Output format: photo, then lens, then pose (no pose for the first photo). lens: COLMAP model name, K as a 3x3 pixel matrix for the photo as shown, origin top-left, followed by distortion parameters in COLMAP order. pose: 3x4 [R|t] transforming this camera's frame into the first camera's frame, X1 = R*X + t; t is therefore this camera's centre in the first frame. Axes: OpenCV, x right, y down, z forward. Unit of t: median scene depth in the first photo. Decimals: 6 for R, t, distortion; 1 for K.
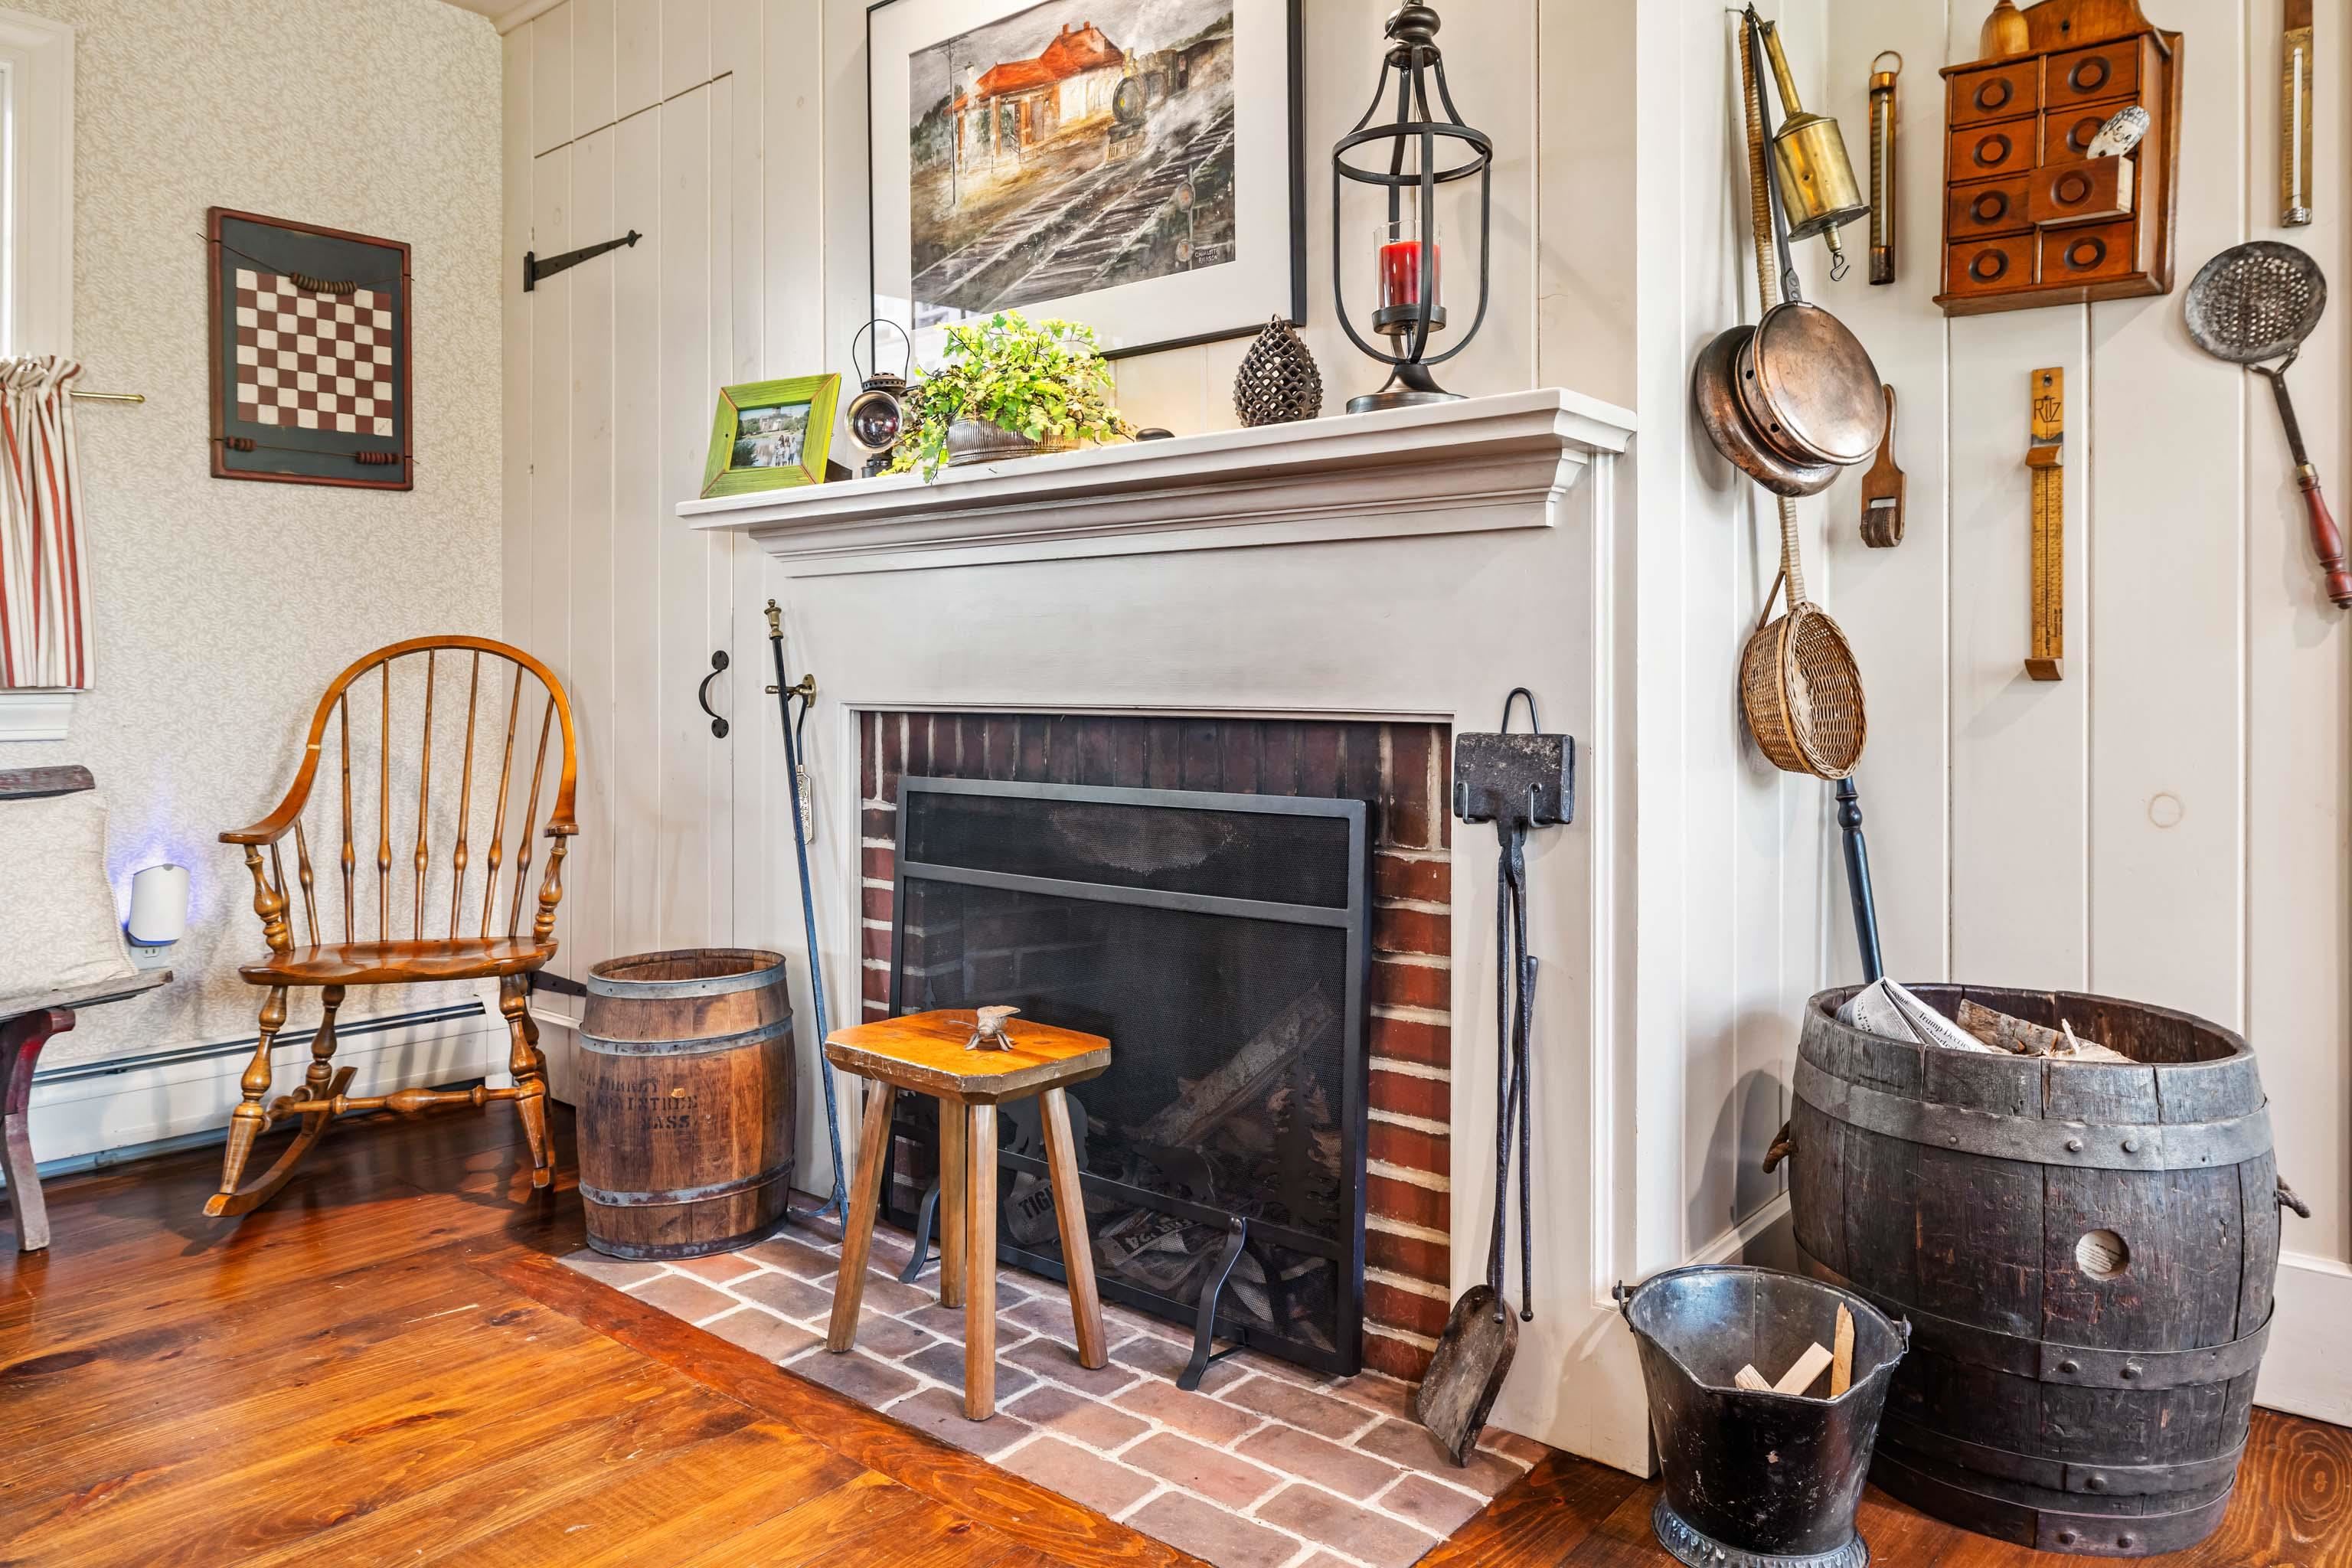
lens RADIAL K [[1586.7, 0, 1174.4], [0, 1586.7, 676.7], [0, 0, 1]] dist [0.003224, 0.001339]
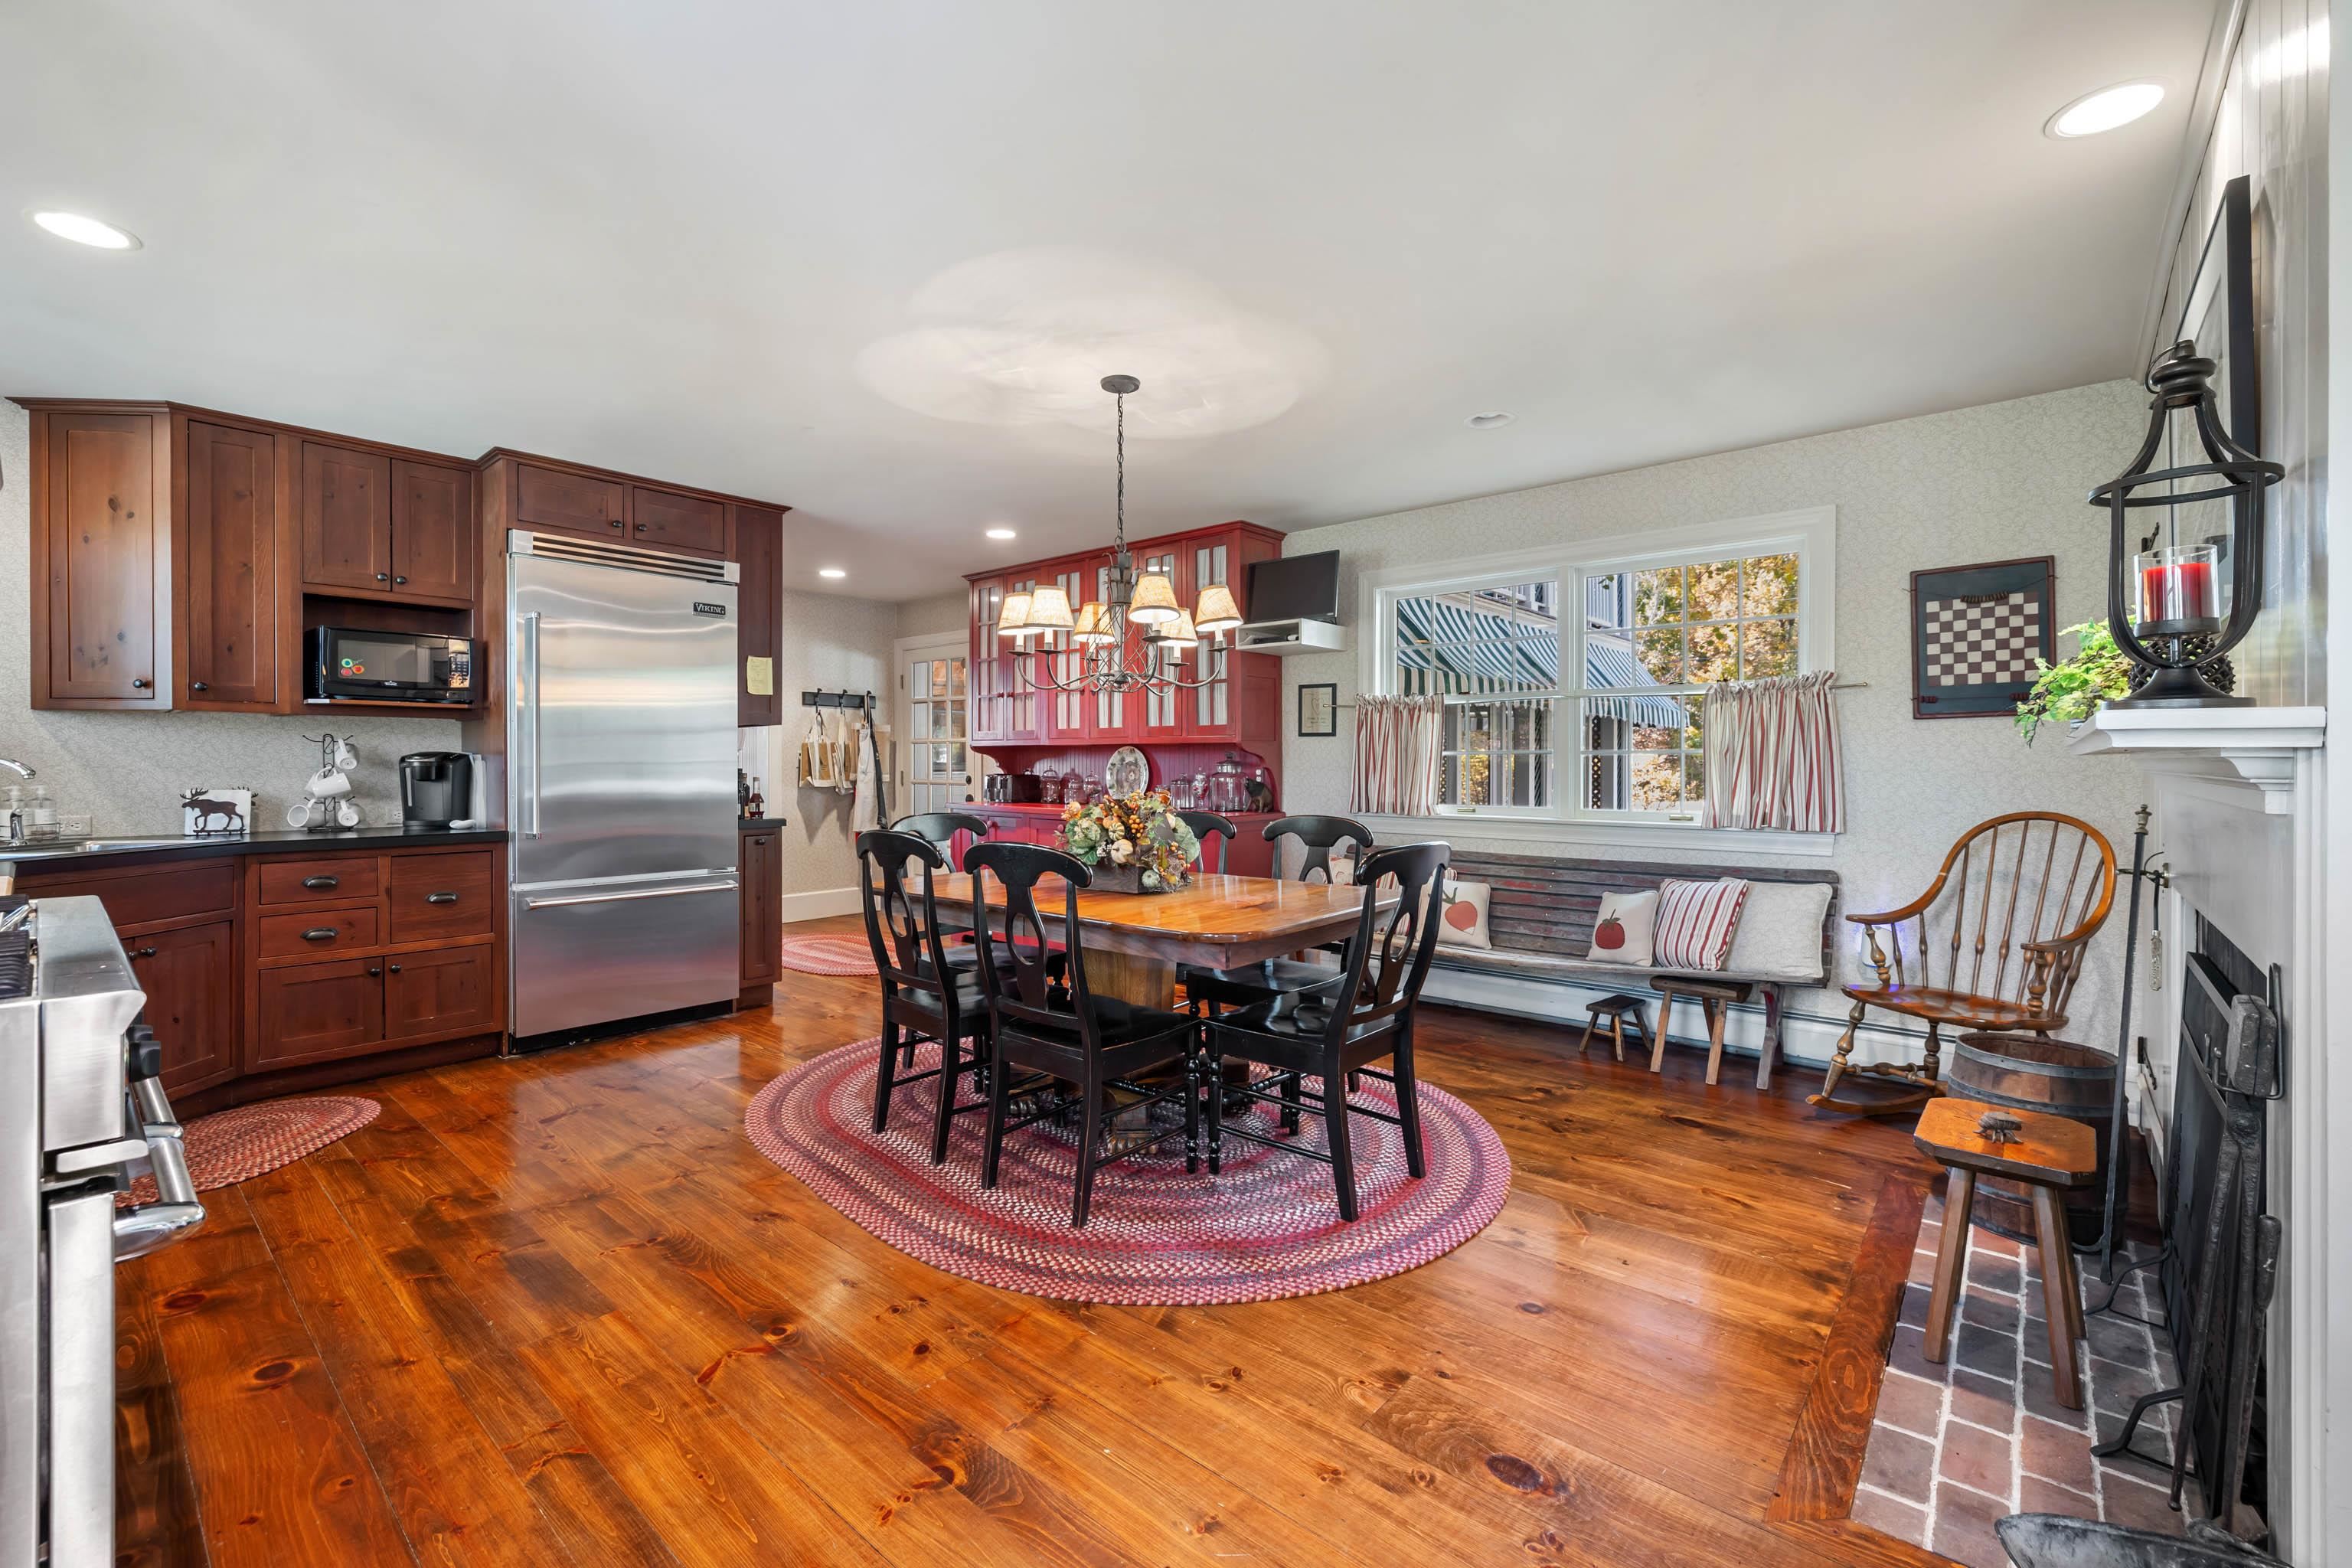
lens RADIAL K [[998.6, 0, 1175.7], [0, 998.6, 769.7], [0, 0, 1]] dist [0.000242, -0.000036]
pose [[-0.019147, 0.009329, -0.999773, 0.553332], [-0.000047, 0.999956, 0.009331, -0.078264], [0.999817, 0.000226, -0.019145, 0.175709]]
